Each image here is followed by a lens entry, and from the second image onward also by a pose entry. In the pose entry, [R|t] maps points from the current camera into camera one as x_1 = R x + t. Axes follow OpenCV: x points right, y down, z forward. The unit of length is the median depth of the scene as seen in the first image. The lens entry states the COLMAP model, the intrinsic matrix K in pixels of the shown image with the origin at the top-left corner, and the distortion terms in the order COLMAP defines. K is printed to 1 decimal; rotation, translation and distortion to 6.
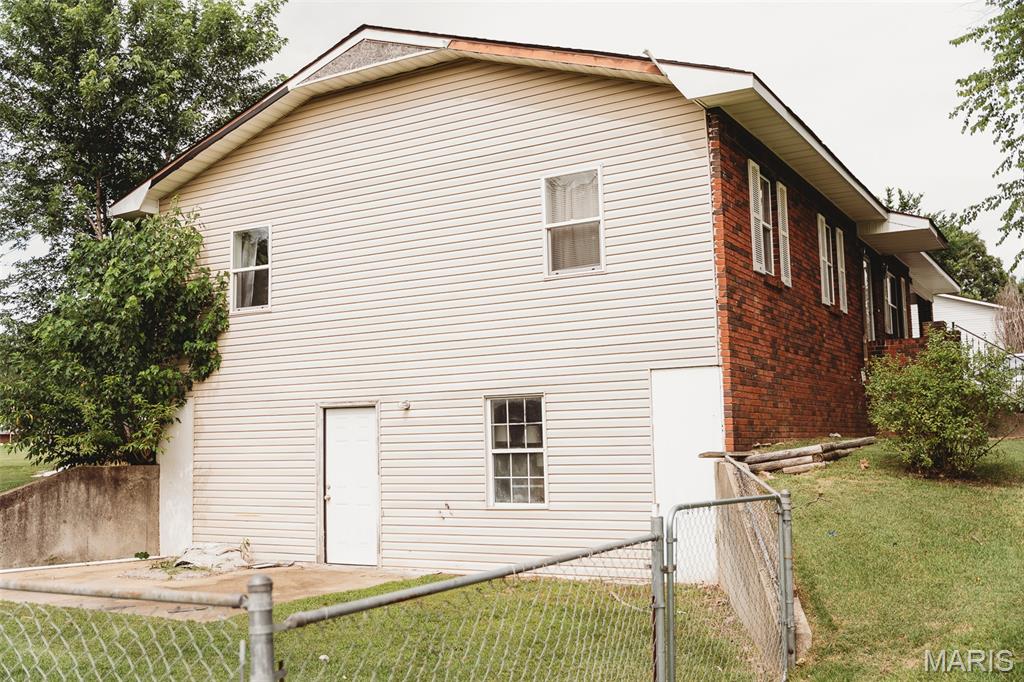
lens RADIAL K [[1008.0, 0, 512.0], [0, 1008.0, 341.0], [0, 0, 1]] dist [-0.068525, -0.006735]
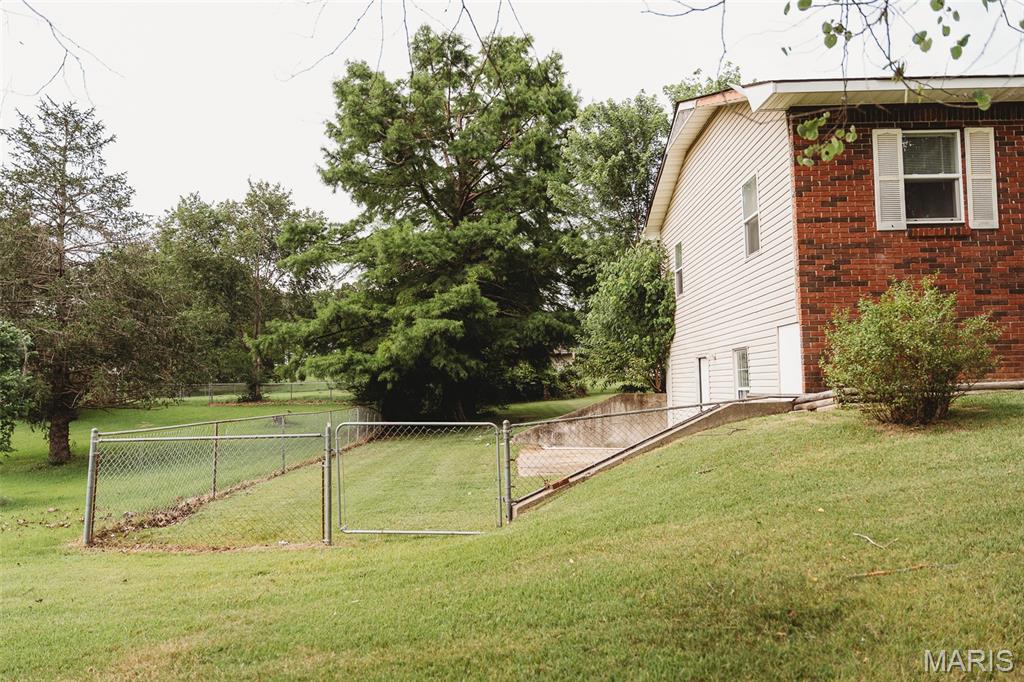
lens RADIAL K [[733.6, 0, 512.0], [0, 733.6, 341.0], [0, 0, 1]] dist [-0.000674, -0.002599]
pose [[0.488452, -0.041530, -0.871602, 0.700404], [0.094651, 0.995495, 0.005610, 0.008241], [0.867442, -0.085238, 0.490183, 0.227659]]
